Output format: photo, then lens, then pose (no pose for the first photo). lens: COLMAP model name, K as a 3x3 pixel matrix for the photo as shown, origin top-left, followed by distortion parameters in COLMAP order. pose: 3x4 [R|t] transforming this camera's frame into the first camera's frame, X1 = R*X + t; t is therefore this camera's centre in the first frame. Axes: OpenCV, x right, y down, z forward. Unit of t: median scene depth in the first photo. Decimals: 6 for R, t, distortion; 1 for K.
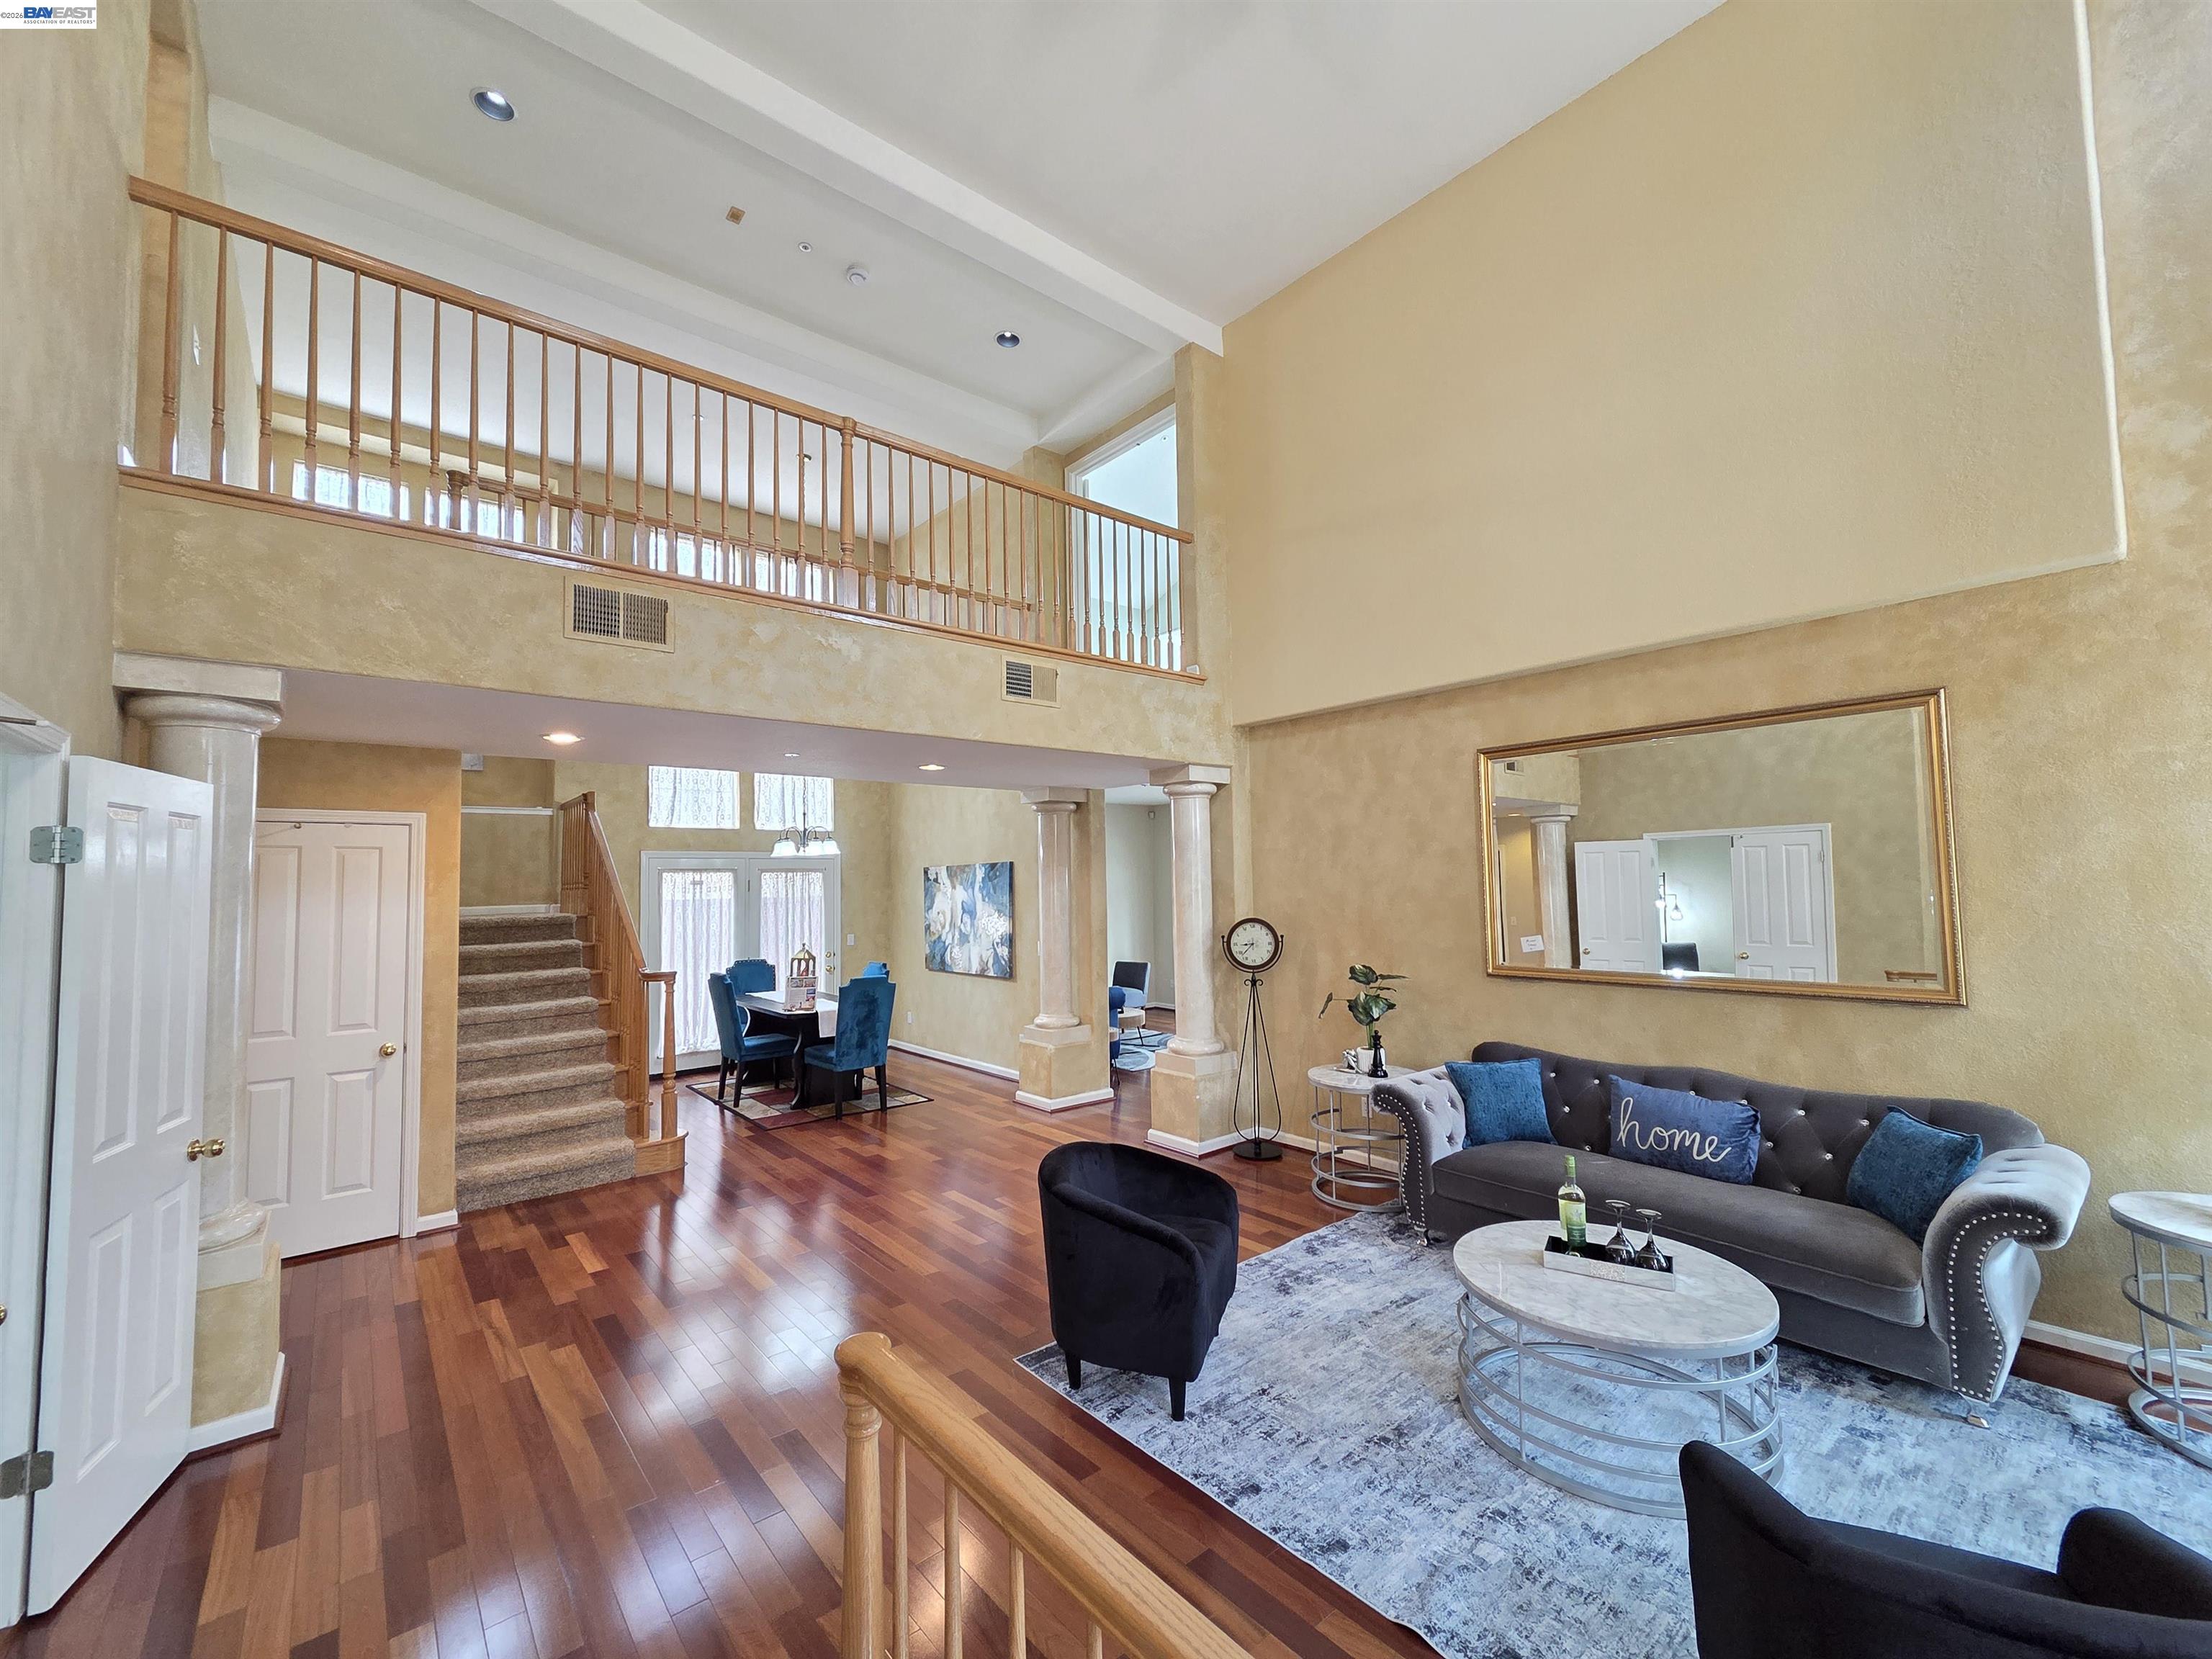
lens RADIAL K [[902.1, 0, 1104.0], [0, 902.1, 835.8], [0, 0, 1]] dist [0.000137, 0.000575]
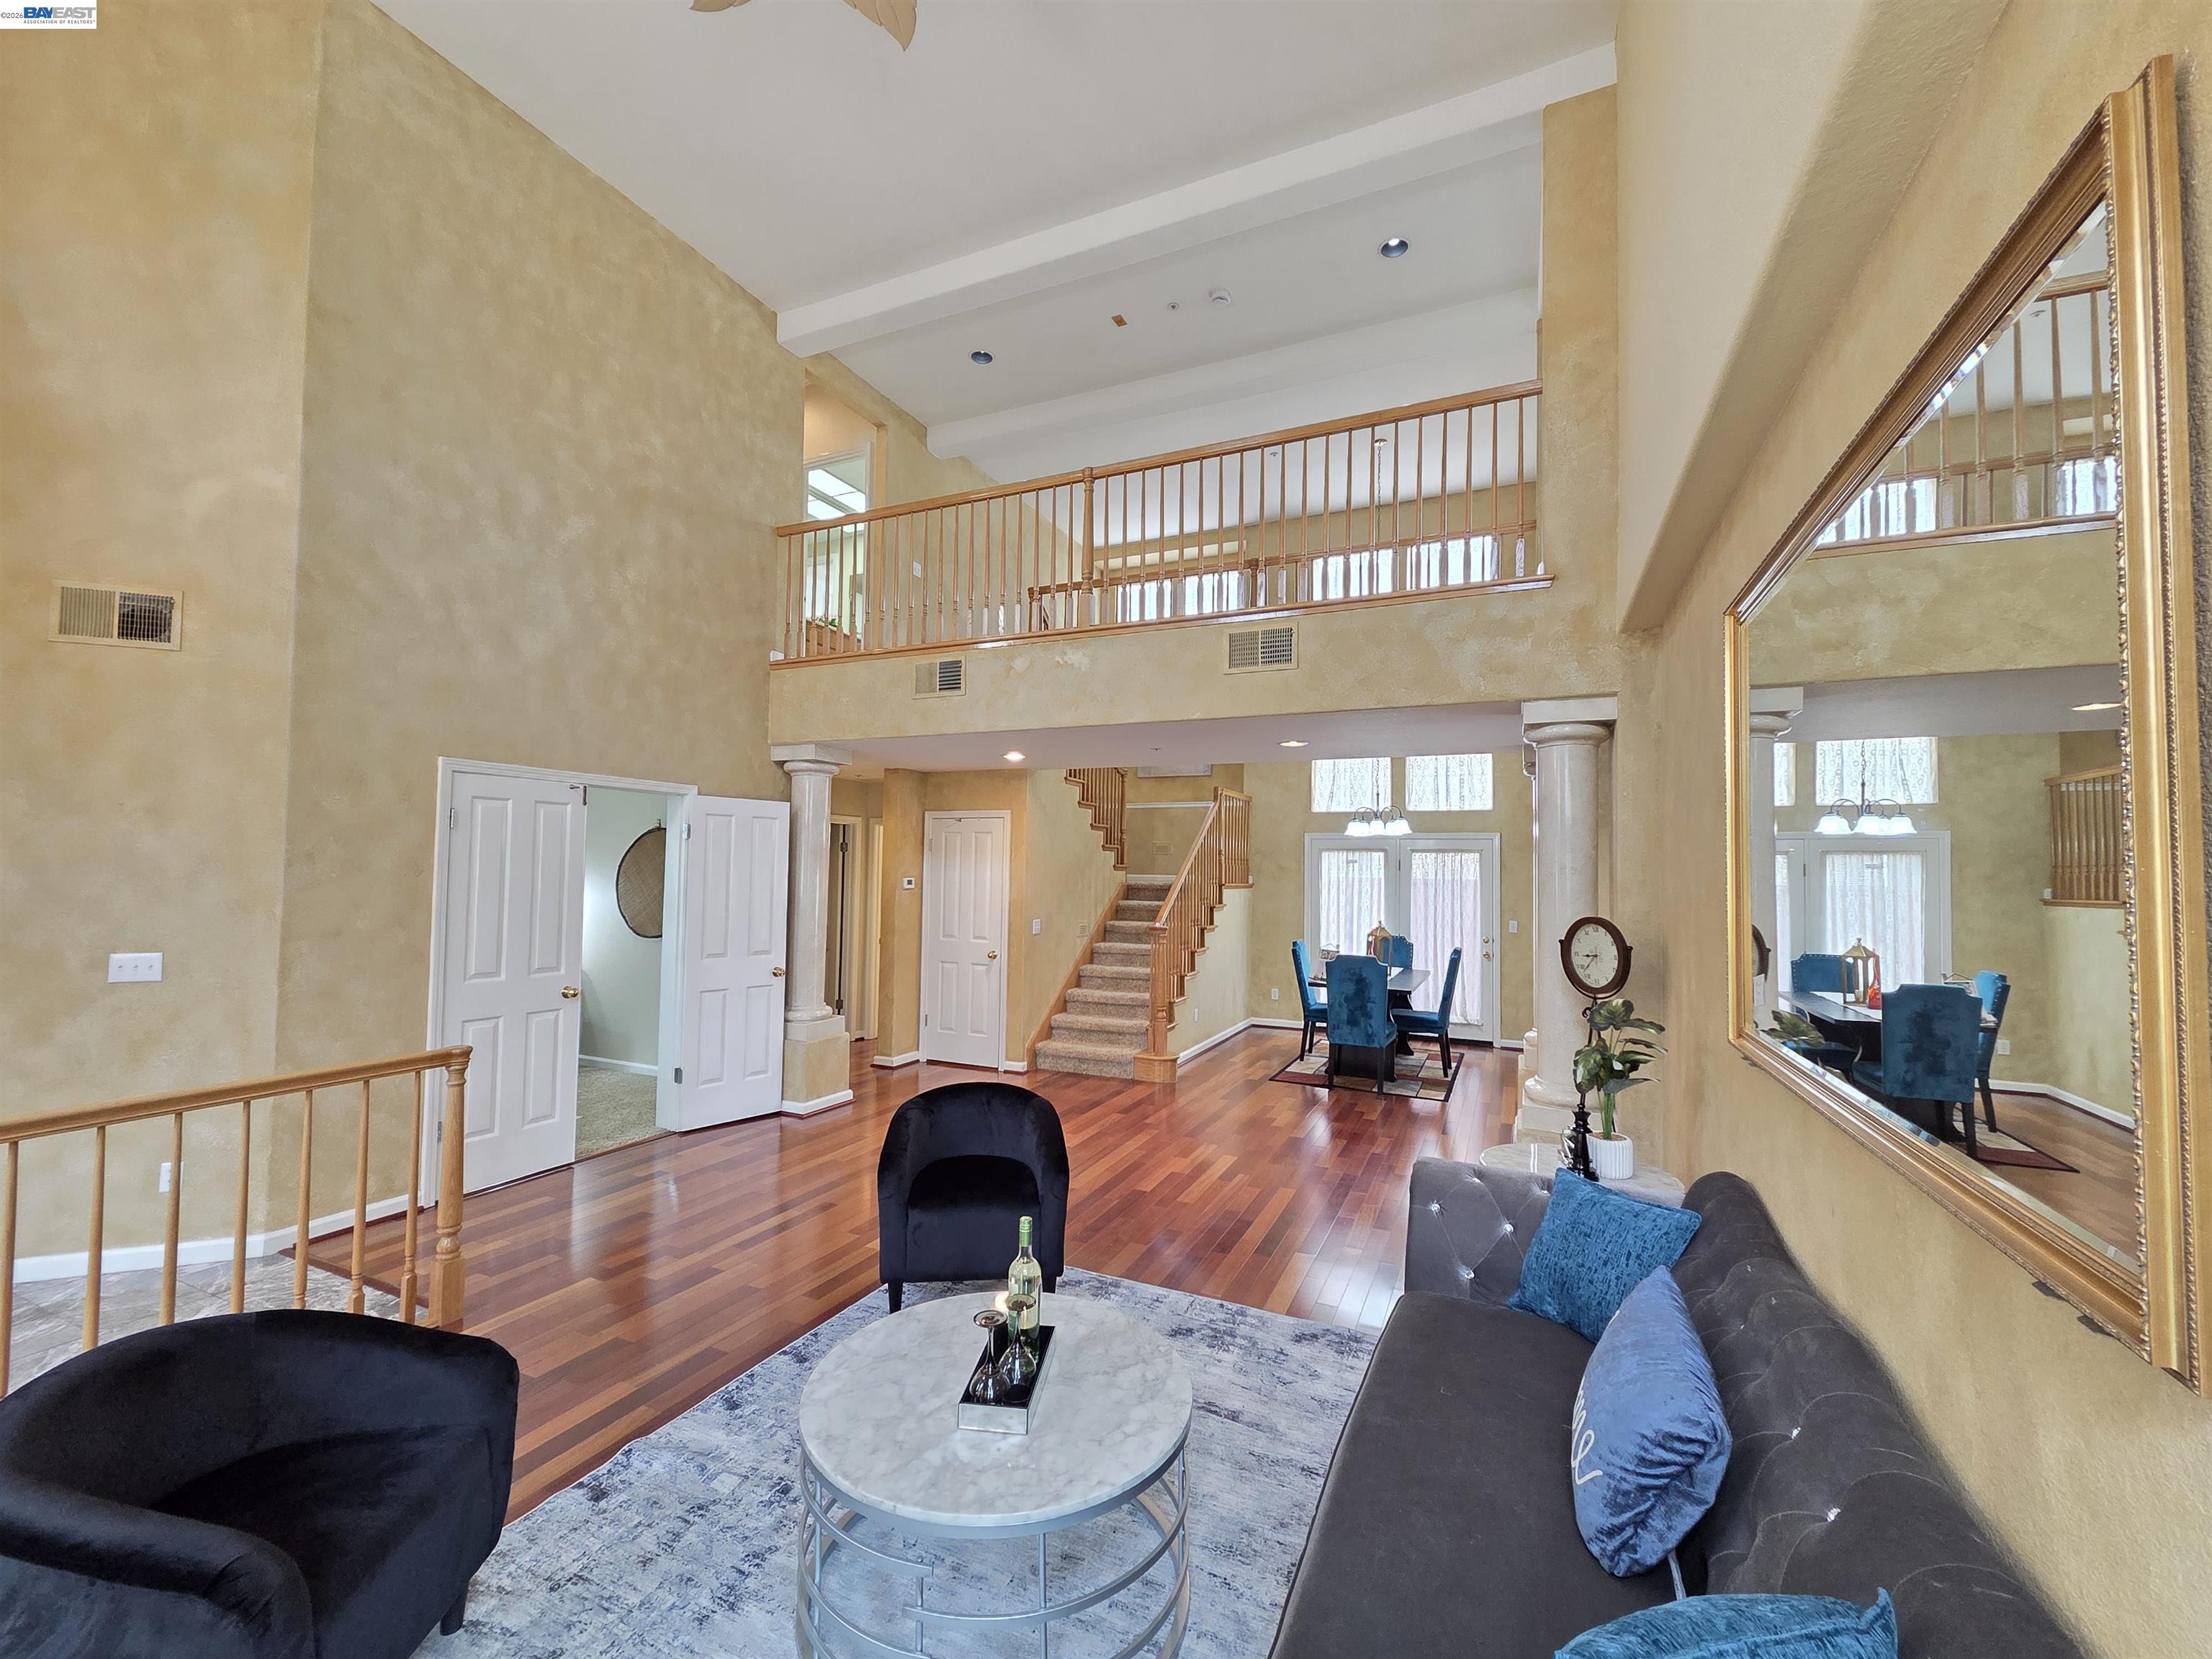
lens RADIAL K [[902.1, 0, 1100.3], [0, 902.1, 835.7], [0, 0, 1]] dist [0.000137, 0.000575]
pose [[0.424843, -0.012373, -0.905183, 0.617268], [0.025118, 0.999683, -0.001876, 0.022040], [0.904919, -0.021940, 0.425019, 0.379334]]
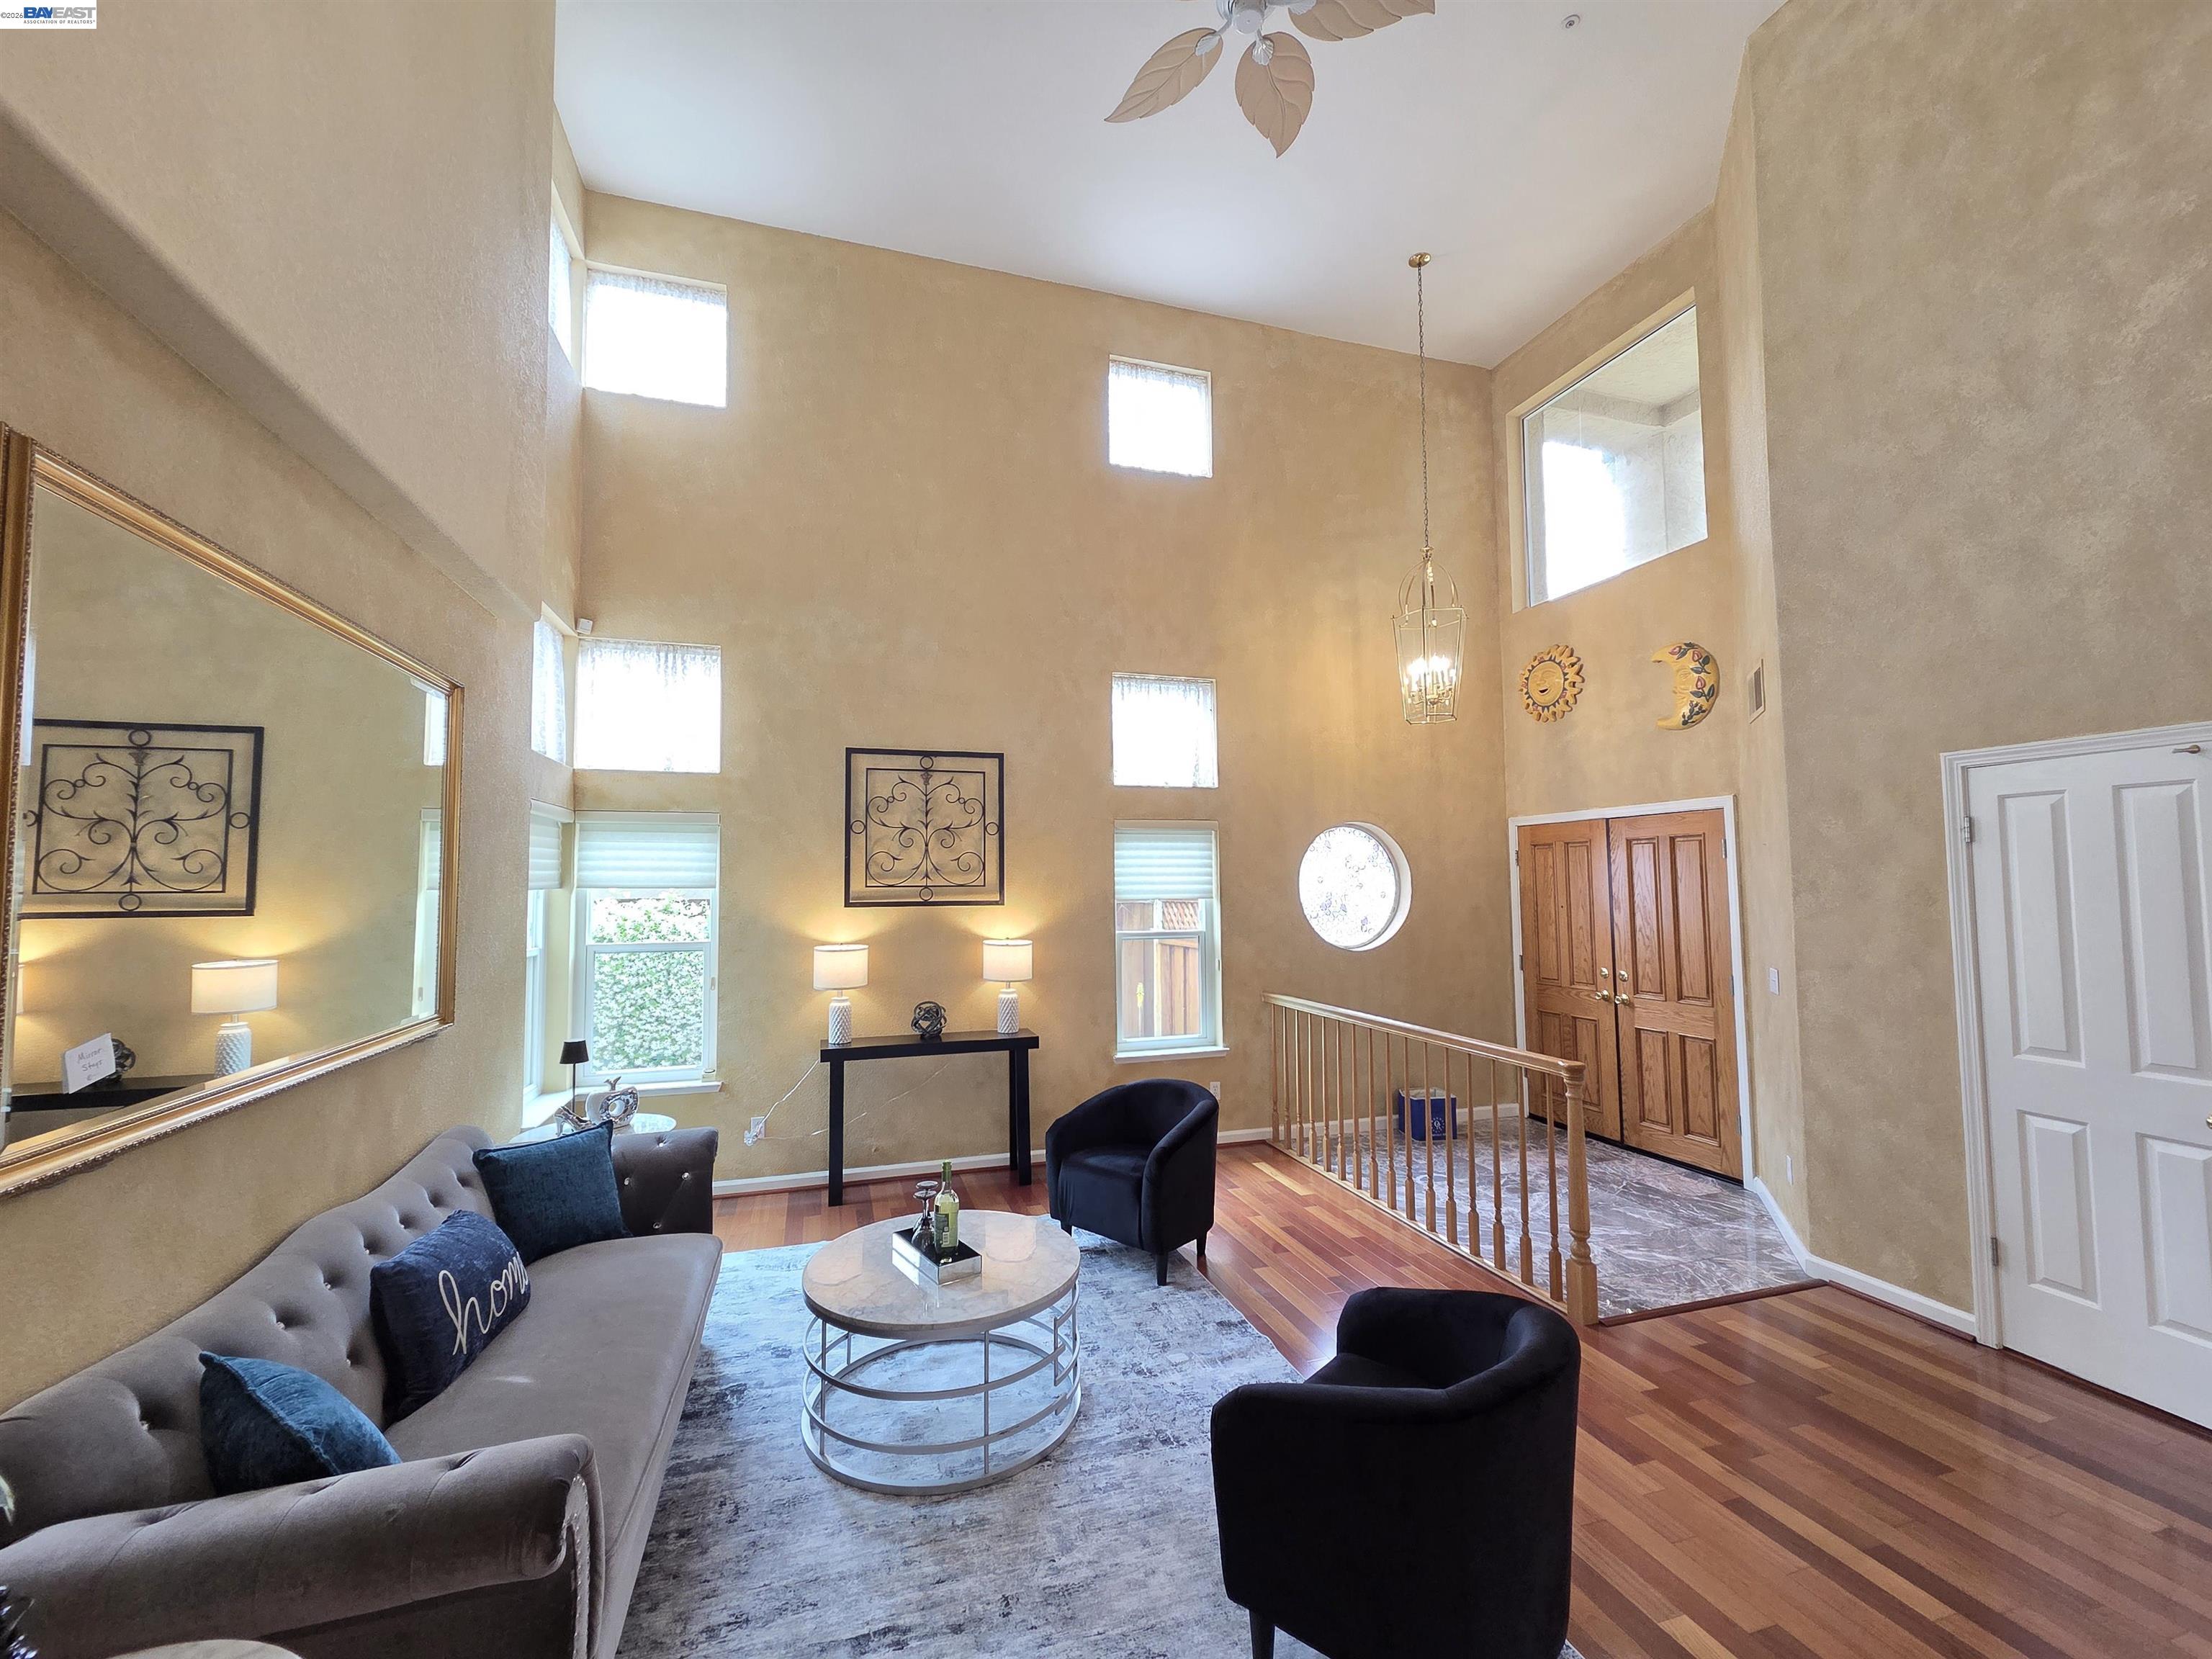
lens RADIAL K [[902.1, 0, 1094.4], [0, 902.1, 837.0], [0, 0, 1]] dist [0.000137, 0.000575]
pose [[-0.921701, 0.043471, 0.385459, -0.009198], [-0.000353, 0.993606, -0.112900, 0.061374], [-0.387902, -0.104196, -0.915792, 0.944750]]
